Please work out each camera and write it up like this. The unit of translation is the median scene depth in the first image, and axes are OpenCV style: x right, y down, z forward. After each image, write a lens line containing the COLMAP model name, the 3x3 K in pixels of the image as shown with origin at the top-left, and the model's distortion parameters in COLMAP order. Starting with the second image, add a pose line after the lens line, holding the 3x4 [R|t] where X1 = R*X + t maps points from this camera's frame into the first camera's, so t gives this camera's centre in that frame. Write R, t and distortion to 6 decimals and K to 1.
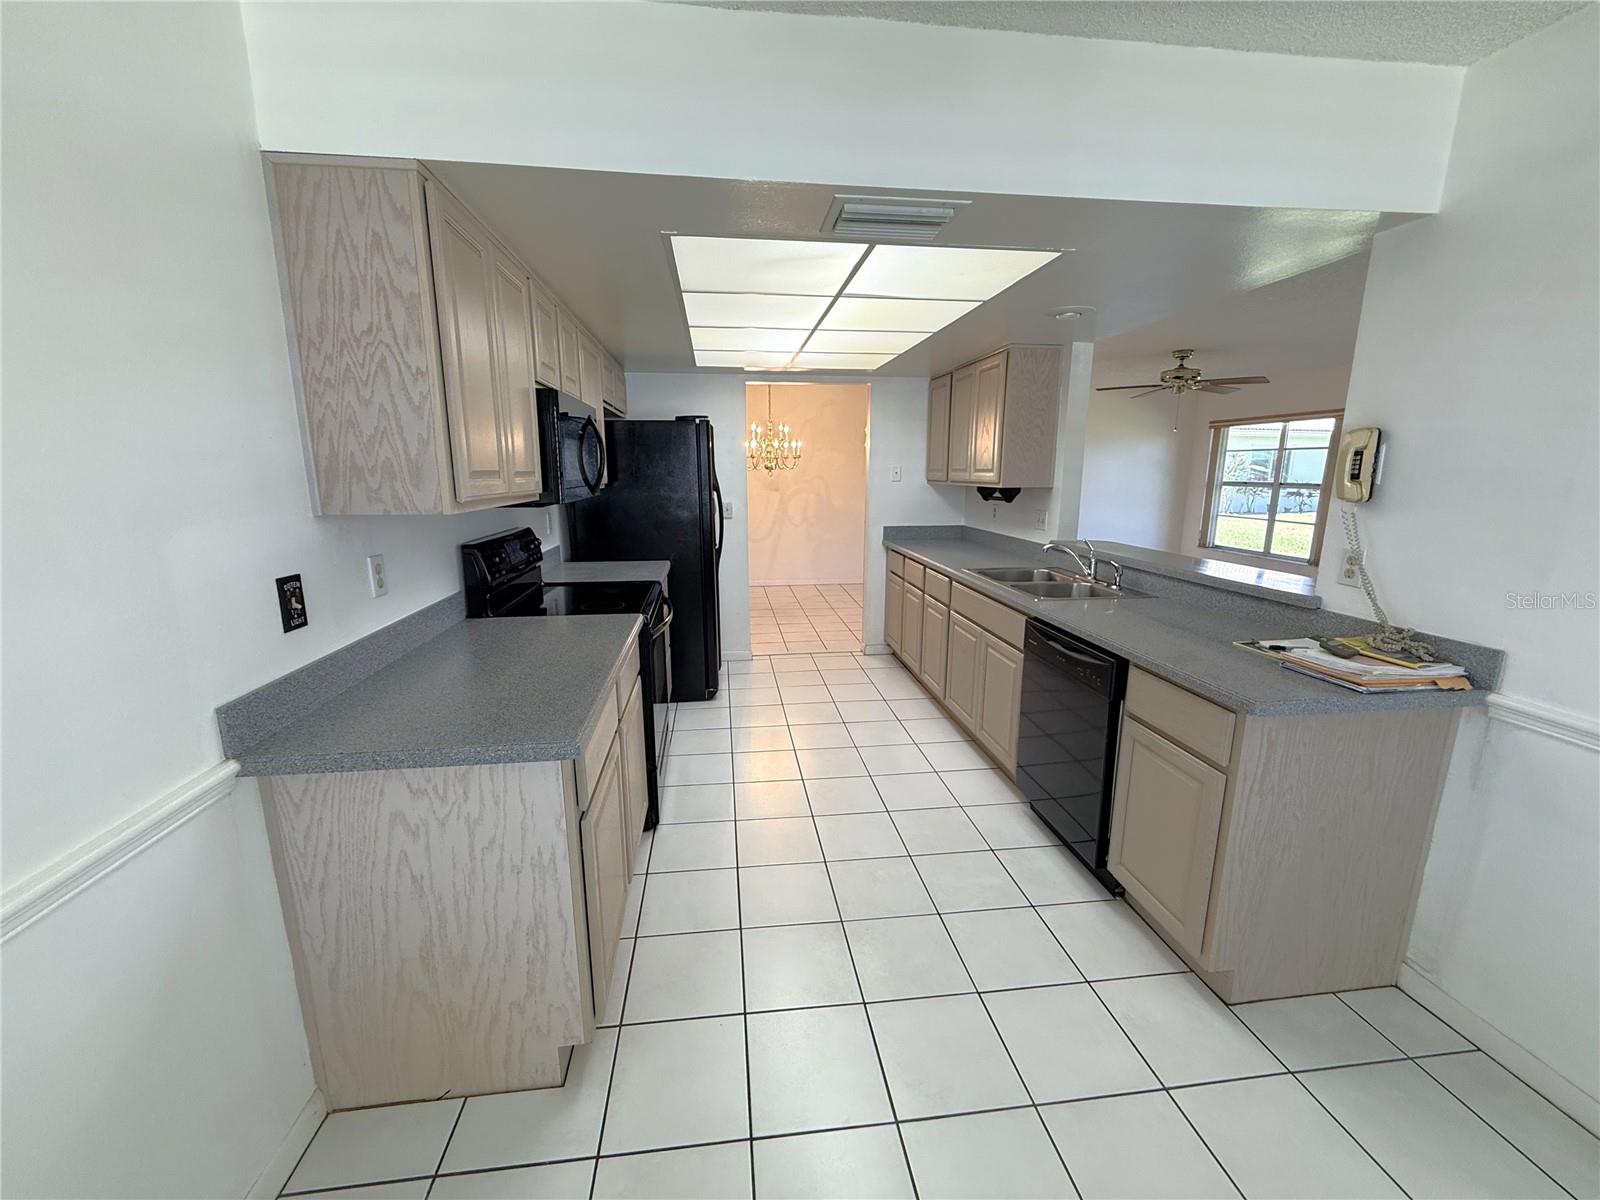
lens RADIAL K [[645.7, 0, 806.0], [0, 645.7, 603.1], [0, 0, 1]] dist [0.013556, 0.000016]
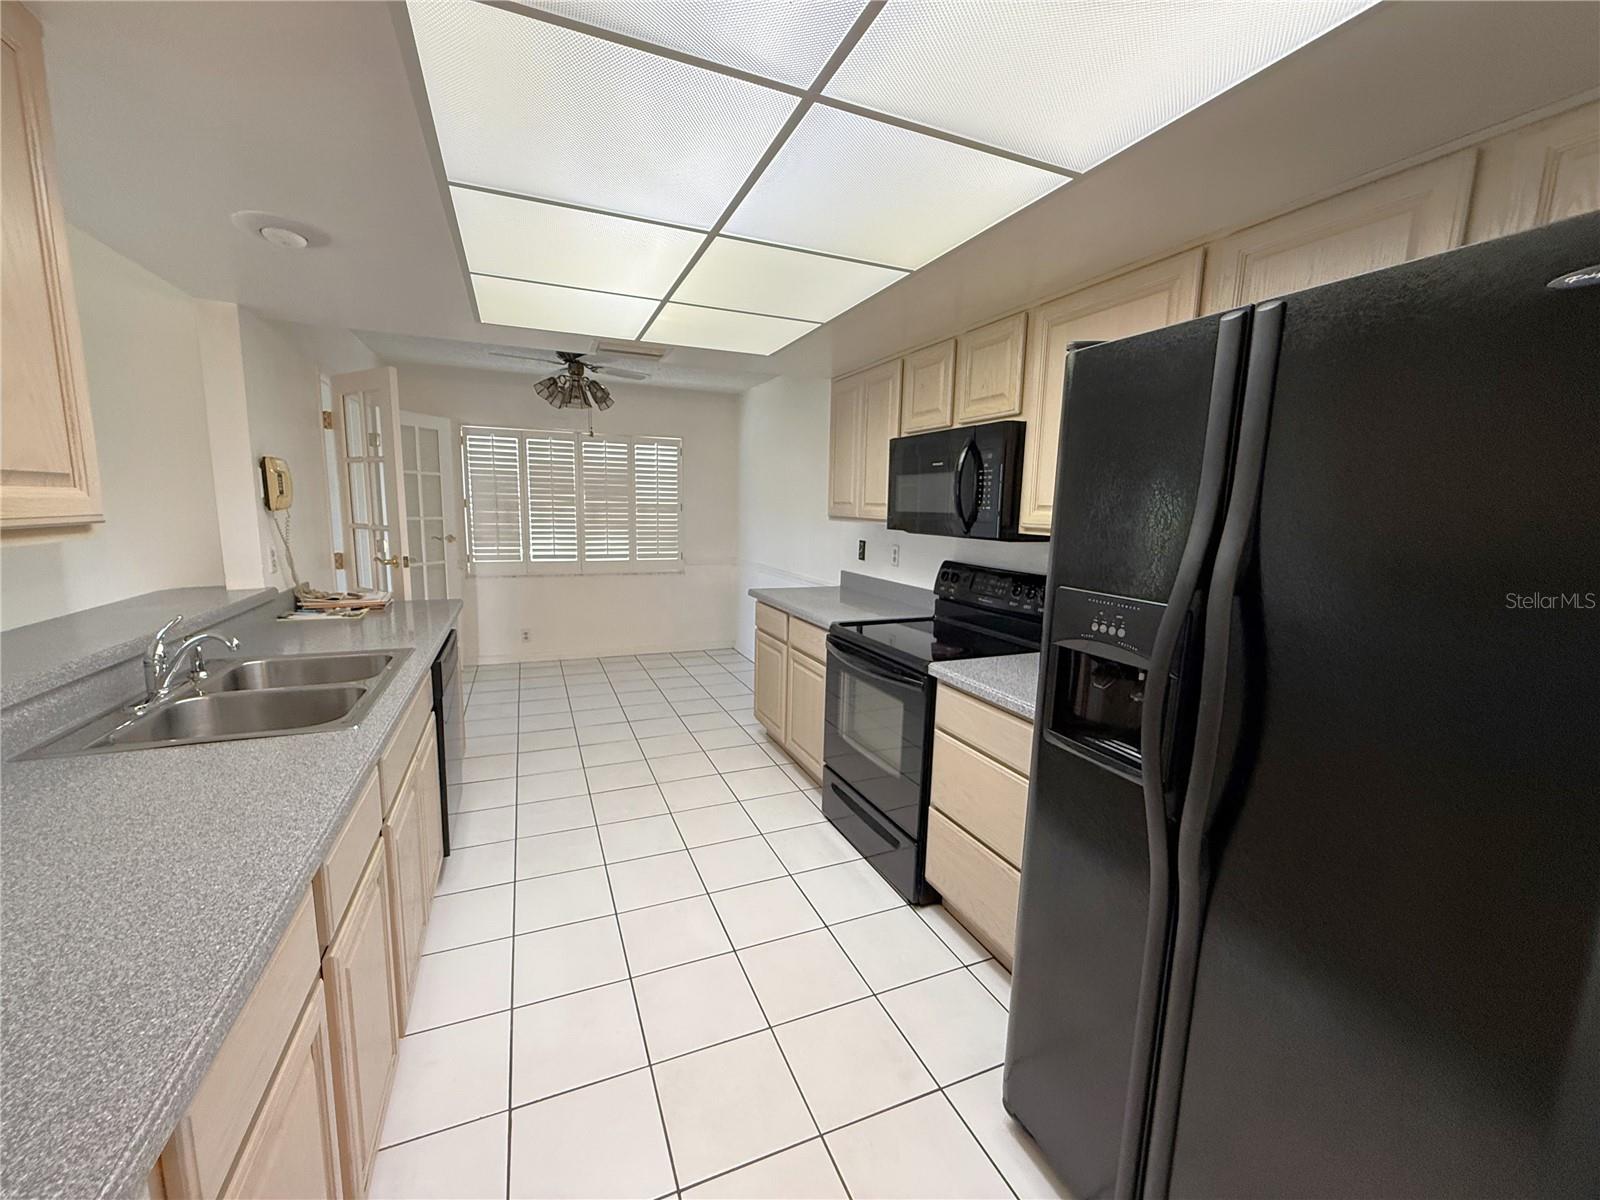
lens RADIAL K [[645.7, 0, 790.7], [0, 645.7, 597.5], [0, 0, 1]] dist [0.013556, 0.000016]
pose [[0.967221, -0.021031, 0.253062, -0.052547], [0.033528, 0.998416, -0.045173, -0.085676], [-0.251711, 0.052177, 0.966395, 0.402084]]
